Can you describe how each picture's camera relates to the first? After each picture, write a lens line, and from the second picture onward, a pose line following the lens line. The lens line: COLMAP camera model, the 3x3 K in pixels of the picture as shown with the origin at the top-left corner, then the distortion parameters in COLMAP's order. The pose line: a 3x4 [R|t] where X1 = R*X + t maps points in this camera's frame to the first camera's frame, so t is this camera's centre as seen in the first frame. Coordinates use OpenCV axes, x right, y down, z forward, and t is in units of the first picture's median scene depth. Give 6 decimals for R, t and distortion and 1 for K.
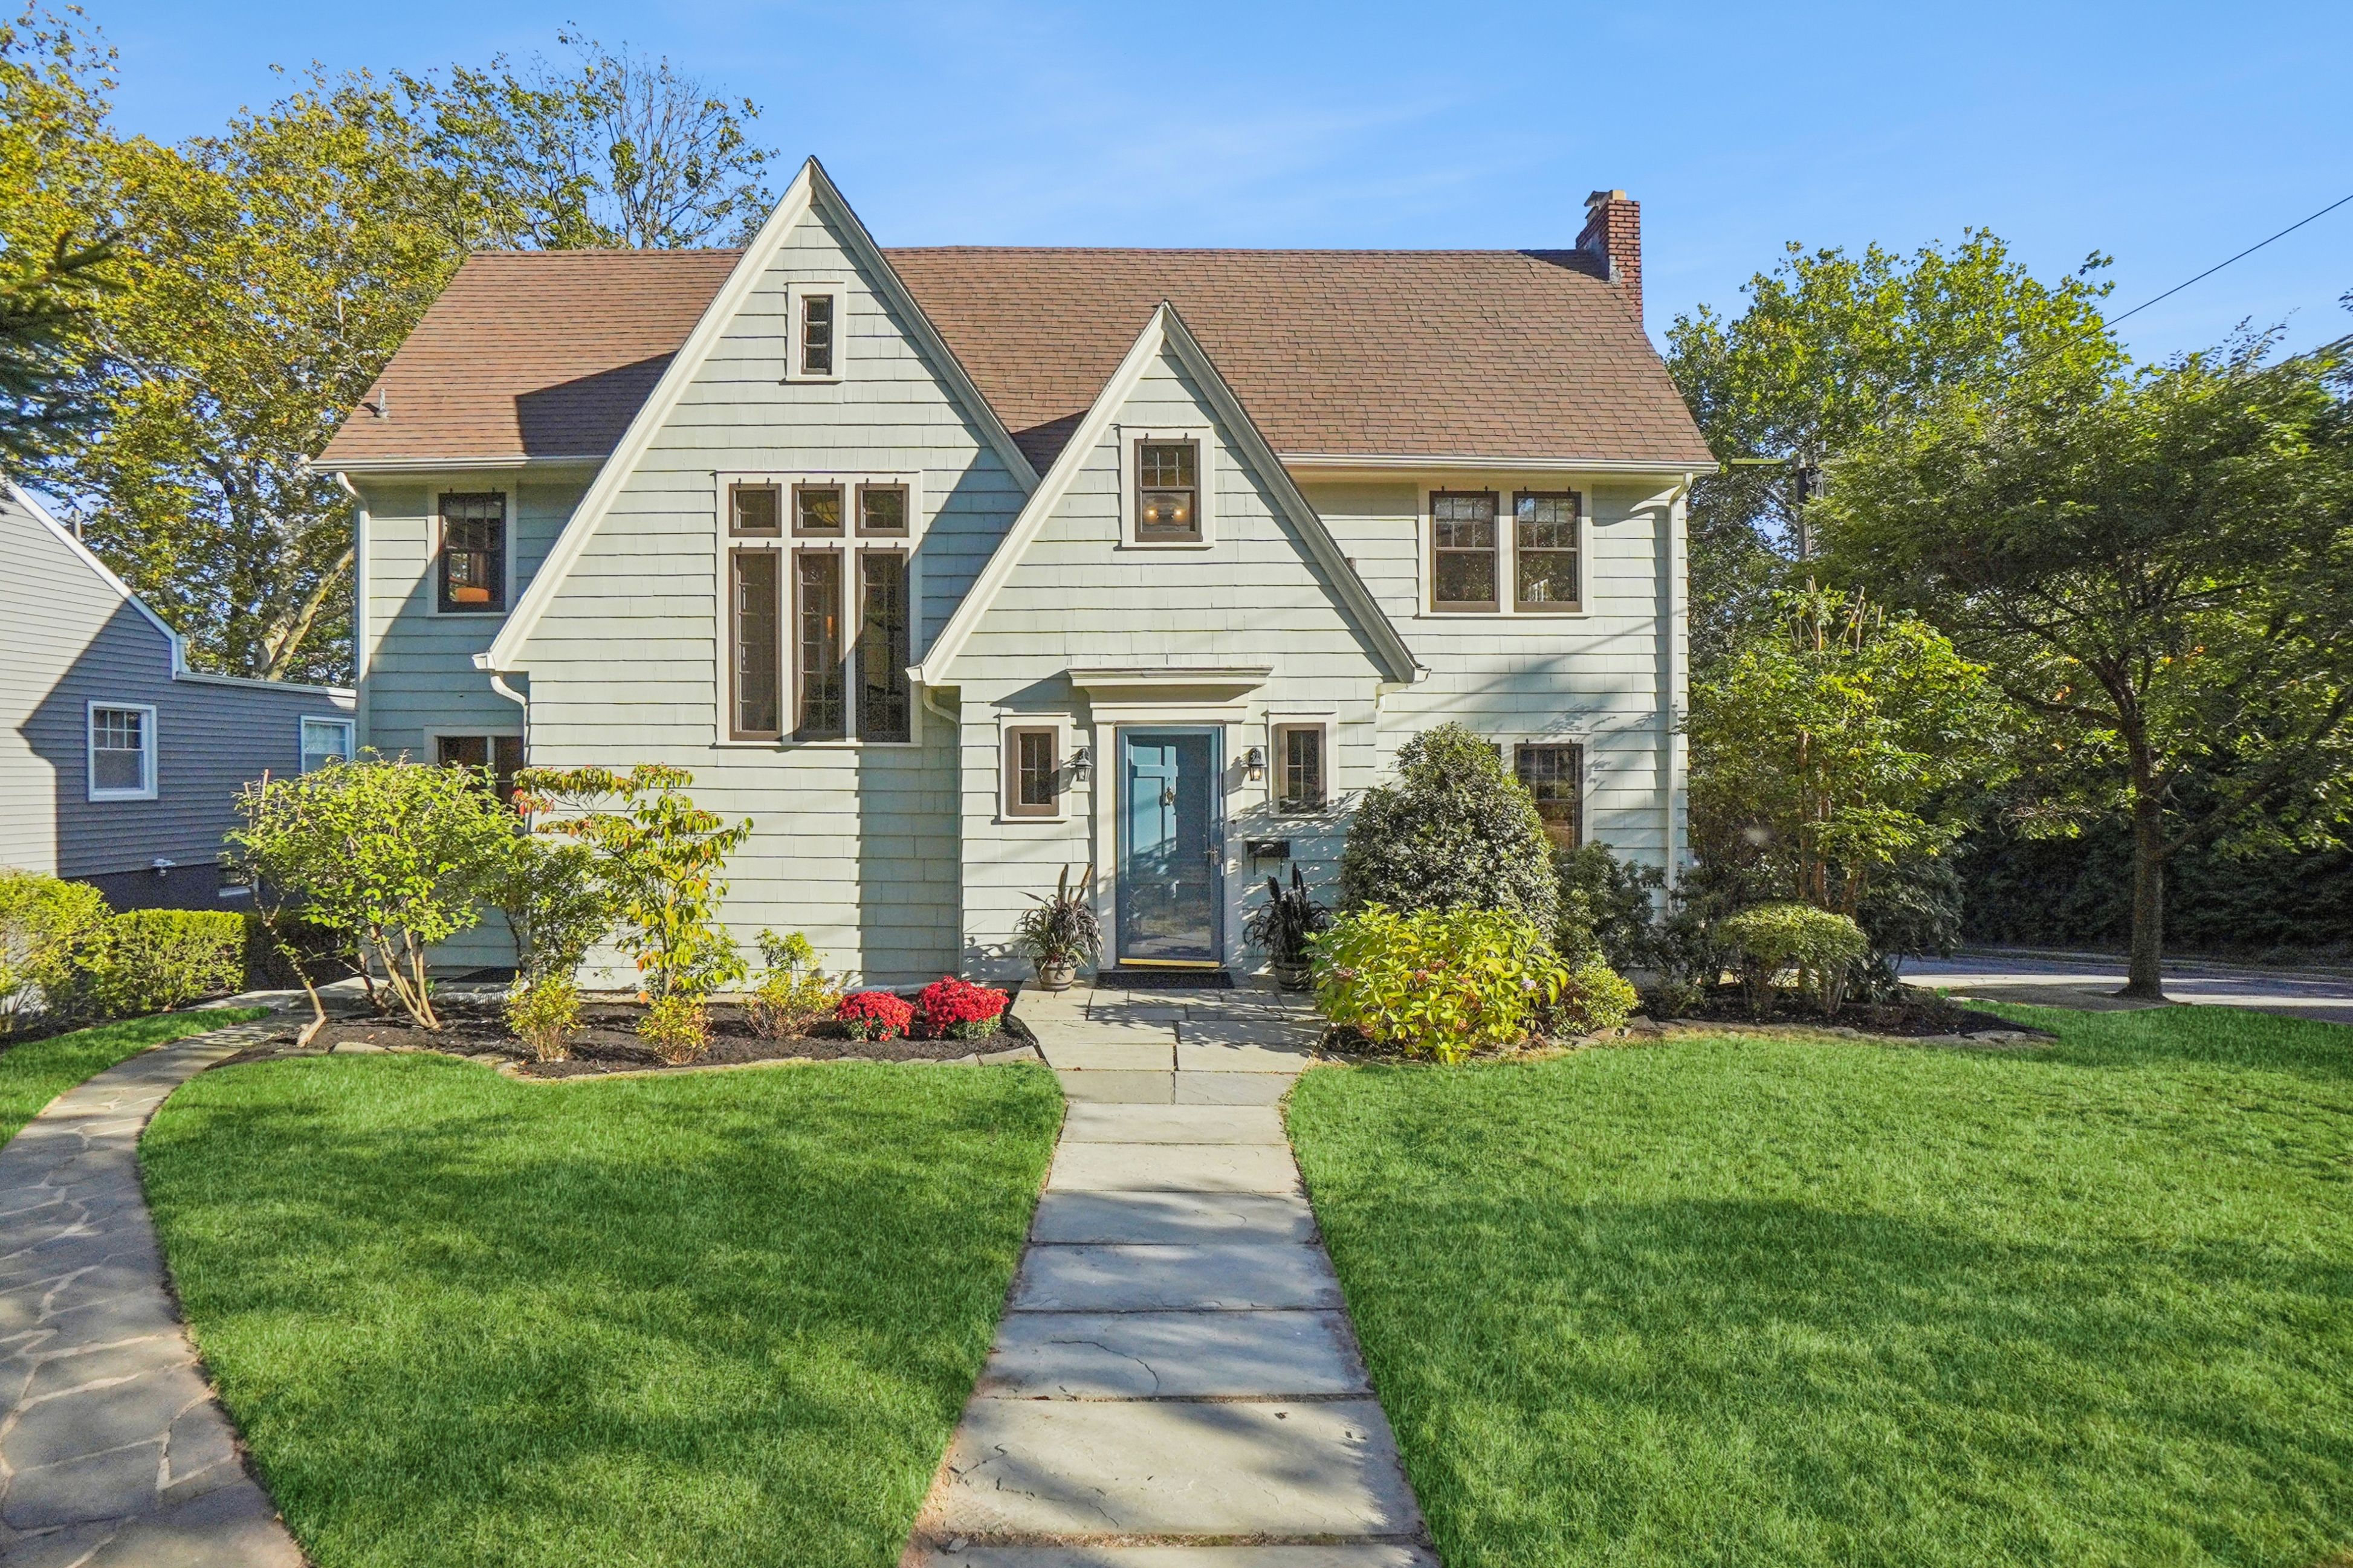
lens RADIAL K [[1061.0, 0, 1097.1], [0, 1061.0, 776.2], [0, 0, 1]] dist [-0.029180, 0.003697]
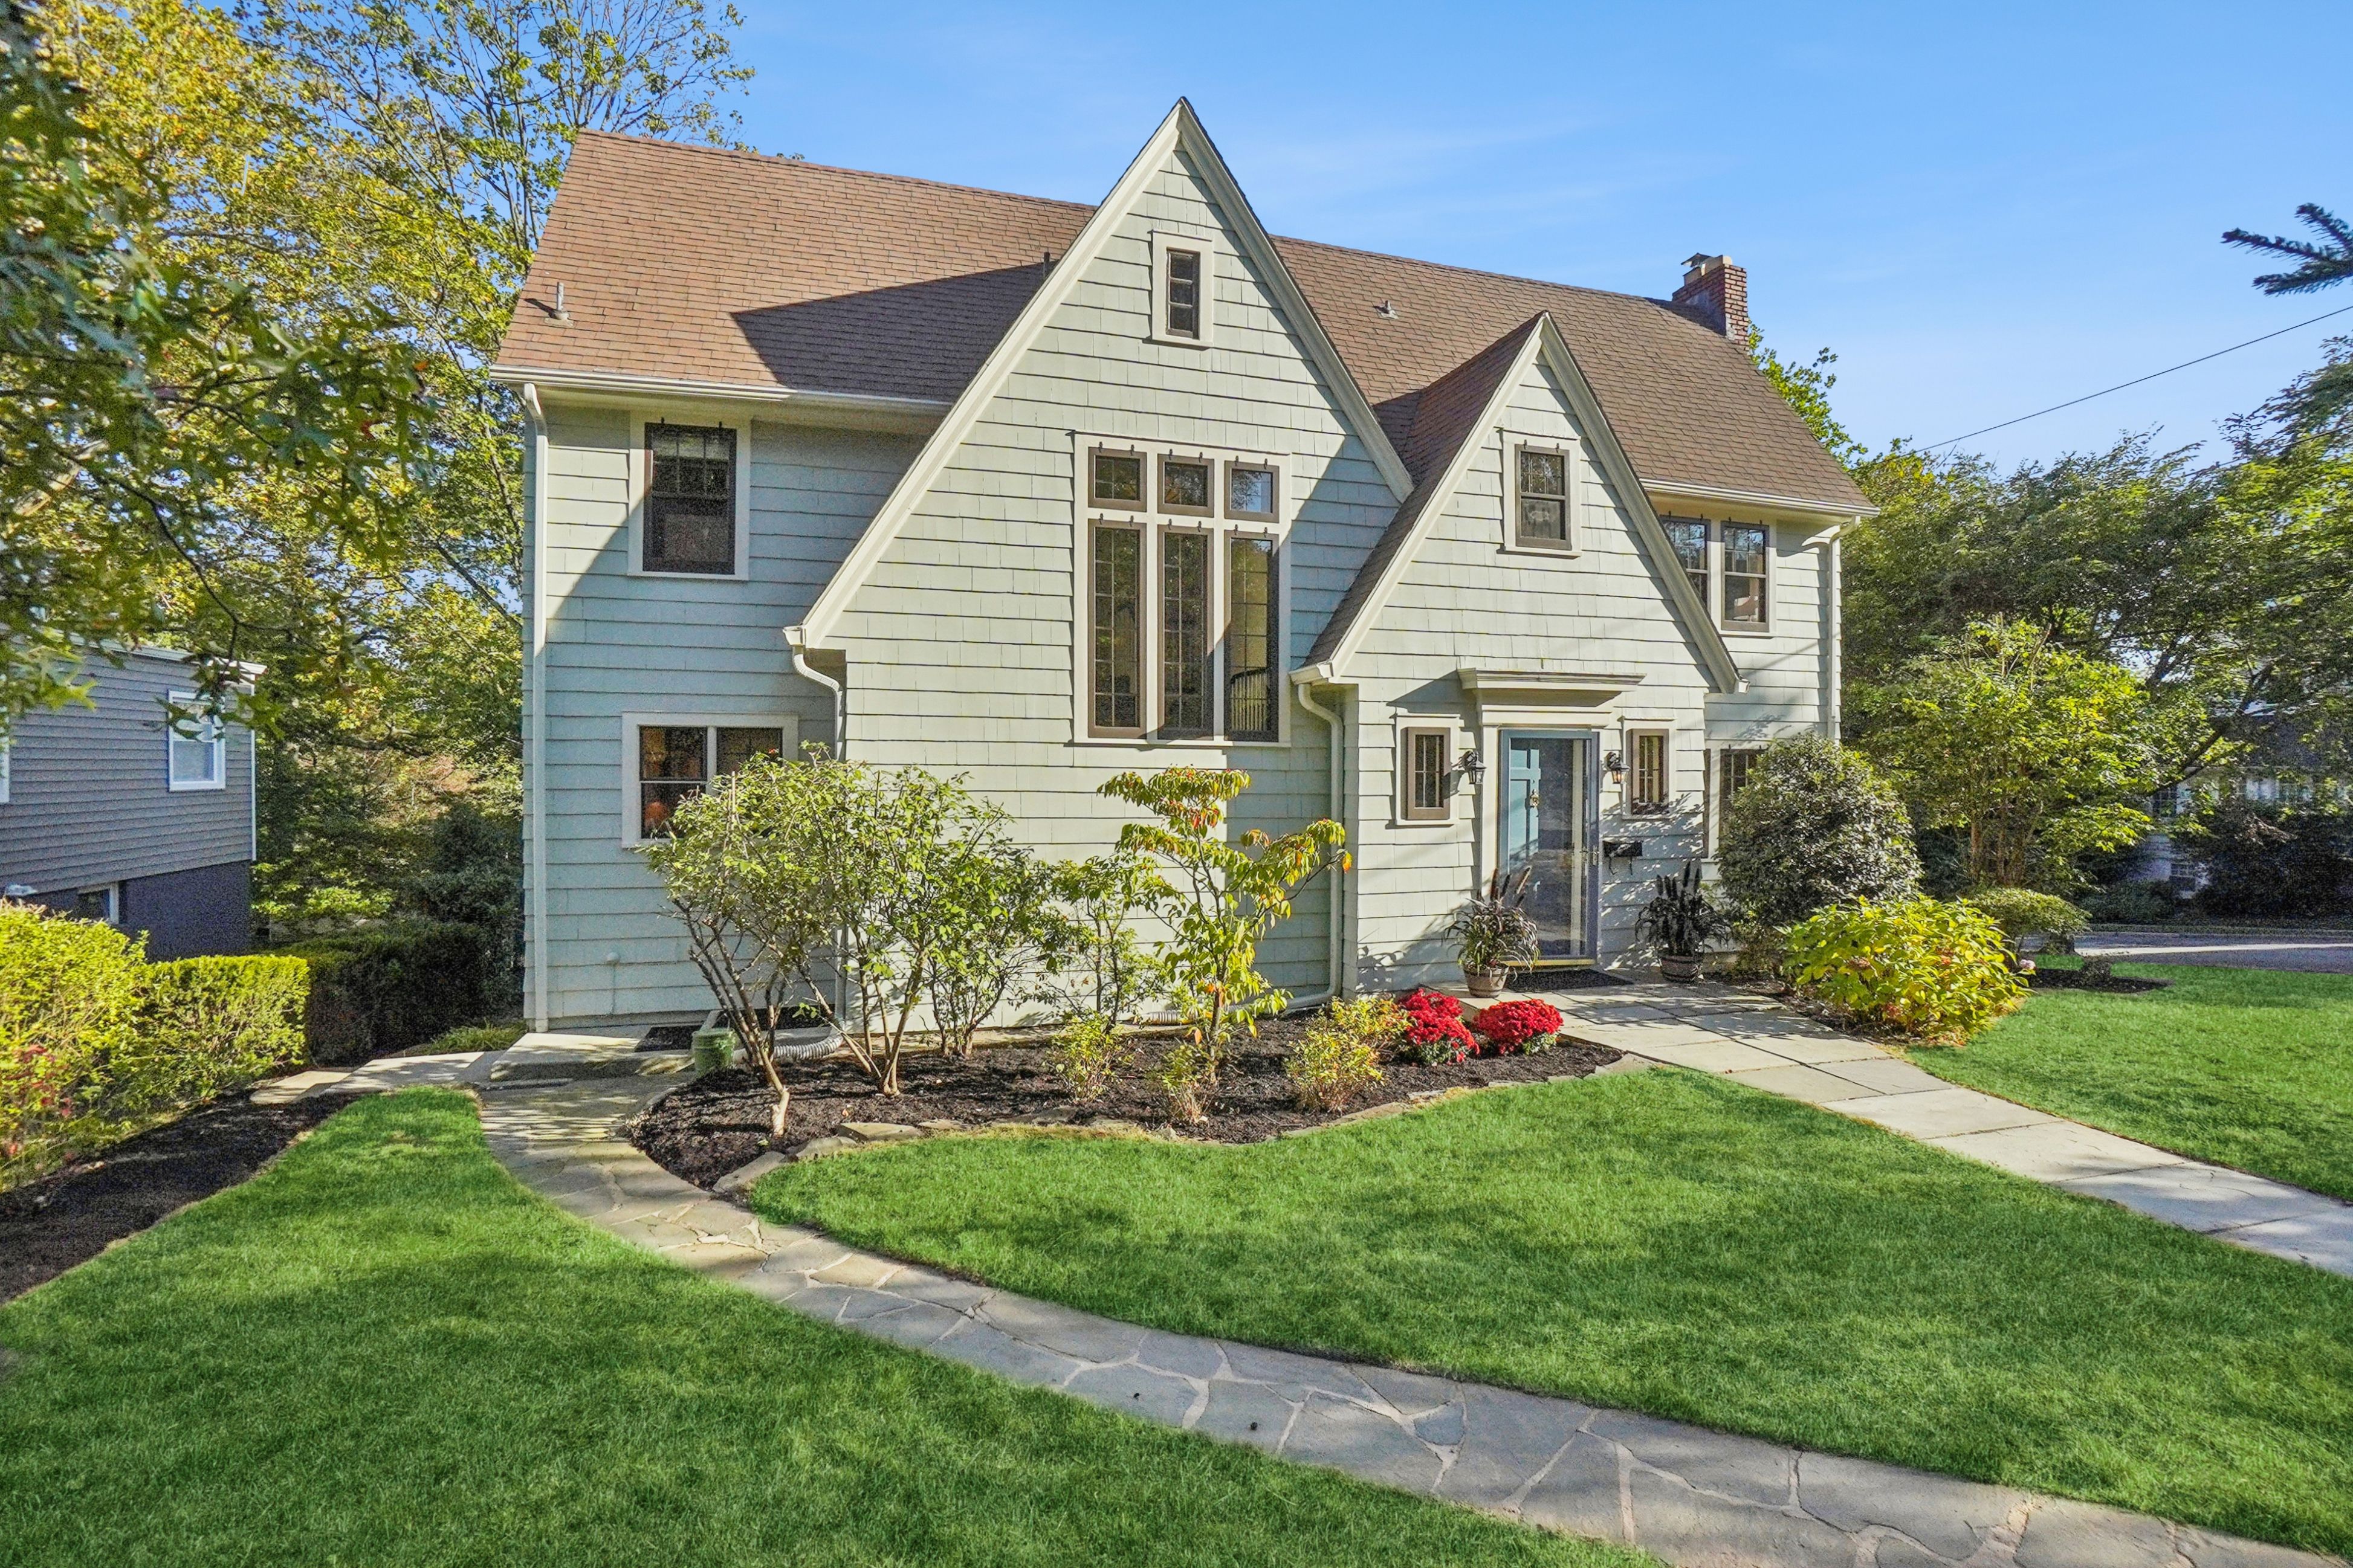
lens RADIAL K [[1061.0, 0, 1175.9], [0, 1061.0, 772.9], [0, 0, 1]] dist [-0.029180, 0.003697]
pose [[0.956362, 0.003648, 0.292162, -0.538072], [-0.004266, 0.999990, 0.001480, -0.005544], [-0.292154, -0.002662, 0.956368, 0.127715]]
